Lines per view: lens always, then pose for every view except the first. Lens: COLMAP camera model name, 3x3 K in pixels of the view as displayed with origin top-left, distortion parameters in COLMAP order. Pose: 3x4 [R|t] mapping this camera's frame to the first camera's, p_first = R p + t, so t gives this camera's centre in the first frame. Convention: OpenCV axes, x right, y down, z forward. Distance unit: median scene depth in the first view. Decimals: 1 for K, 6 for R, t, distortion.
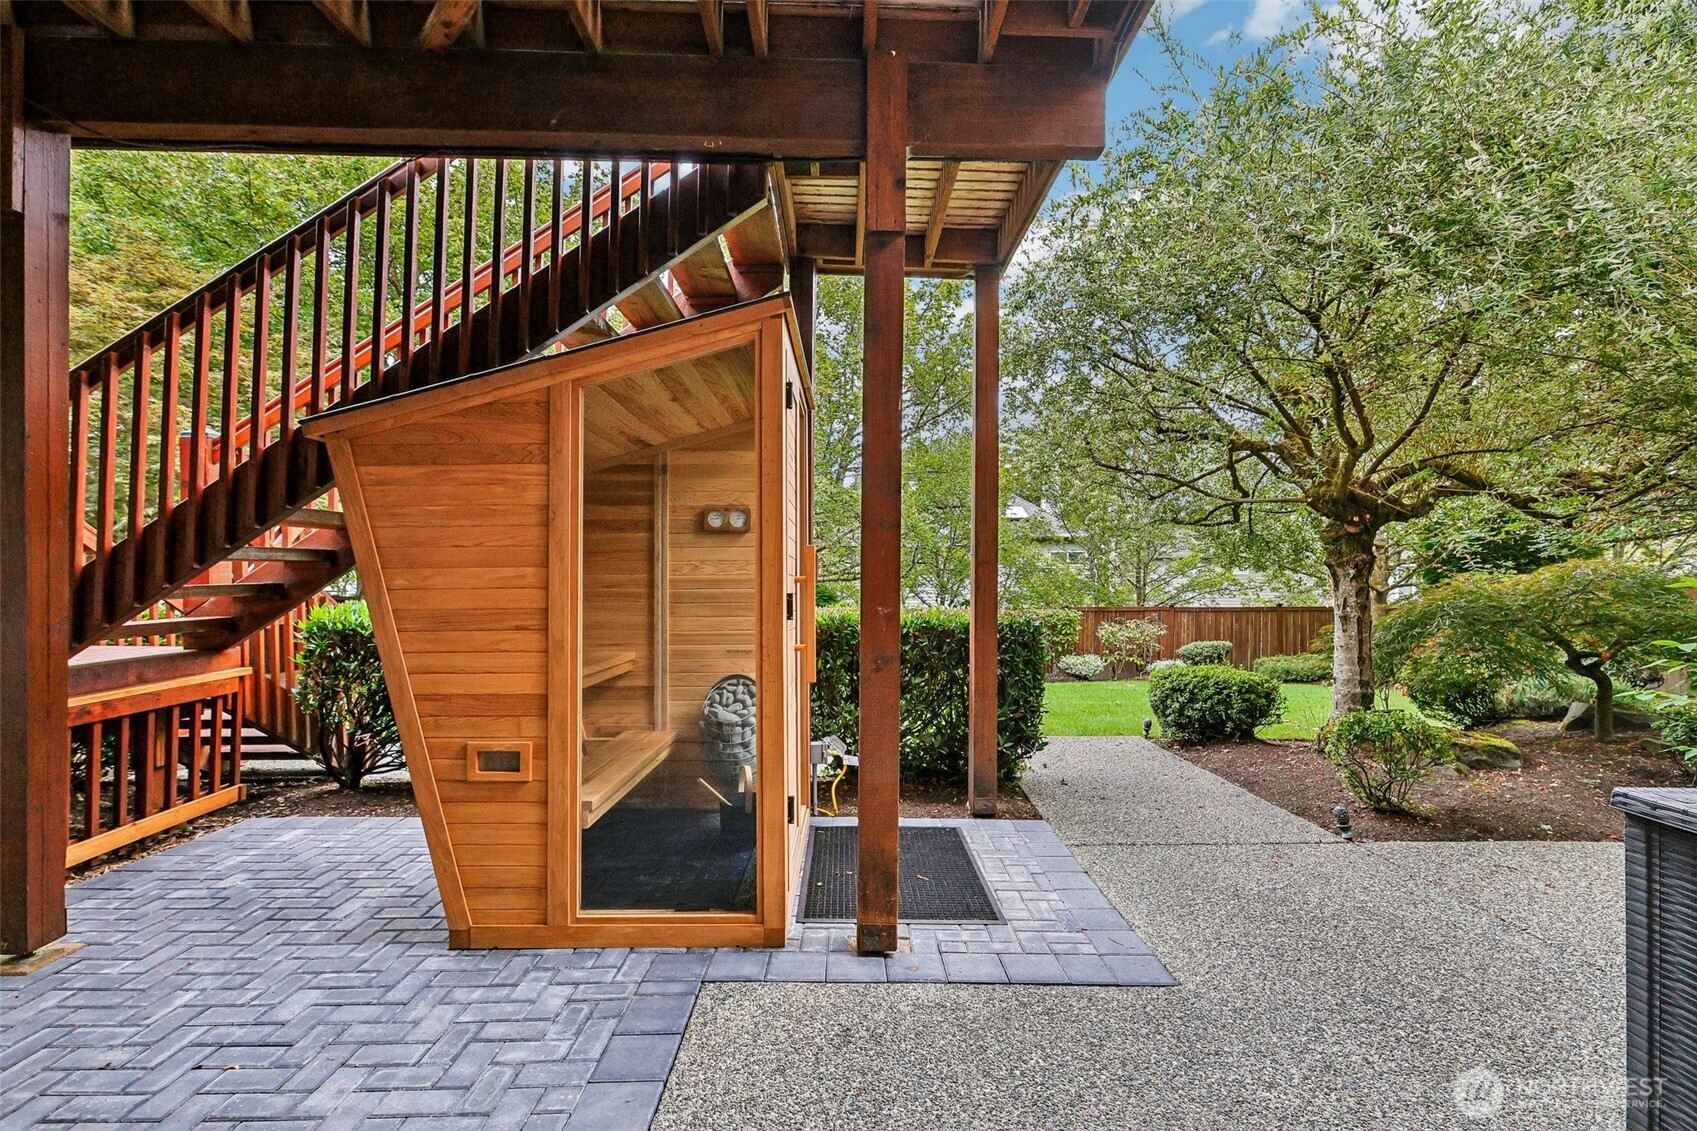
lens RADIAL K [[753.9, 0, 861.7], [0, 753.9, 563.7], [0, 0, 1]] dist [0.004343, 0.000616]
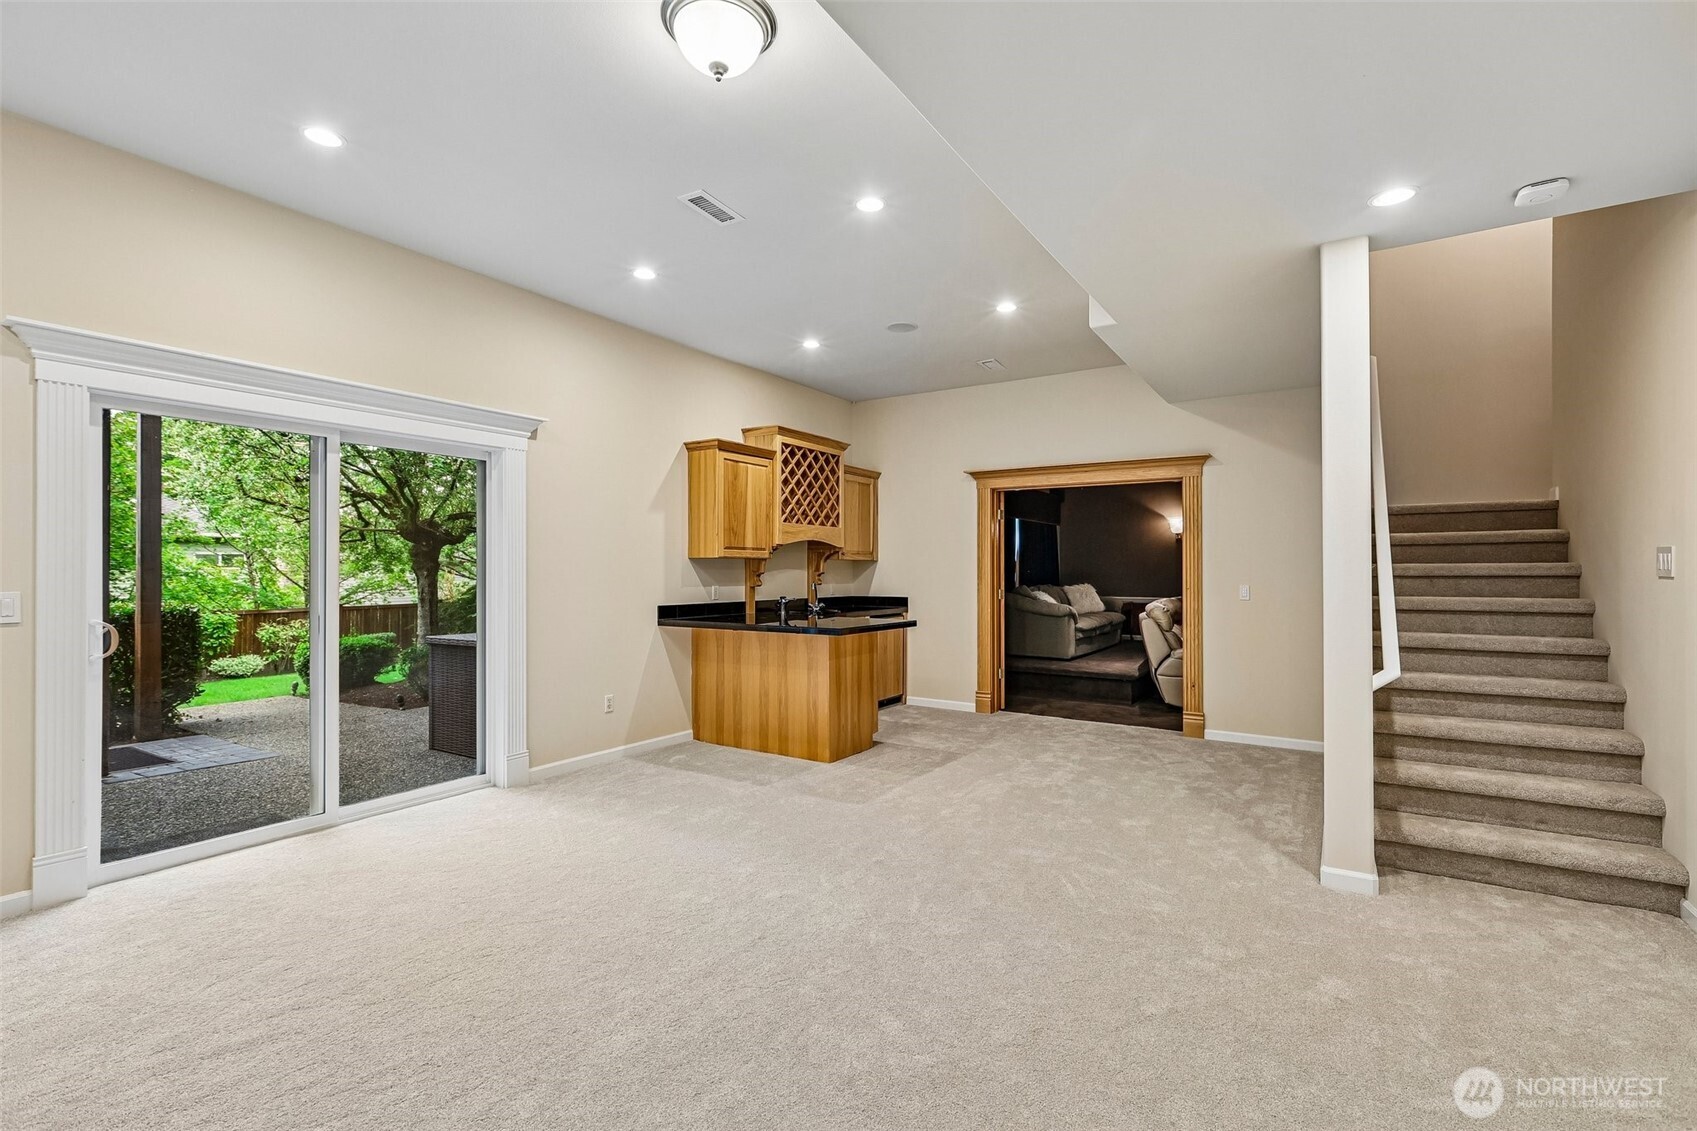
lens RADIAL K [[753.9, 0, 858.9], [0, 753.9, 563.6], [0, 0, 1]] dist [0.004343, 0.000616]
pose [[0.566429, -0.003907, 0.824101, -0.193173], [0.004934, 0.999987, 0.001349, -0.006892], [-0.824096, 0.003302, 0.566441, -0.700716]]
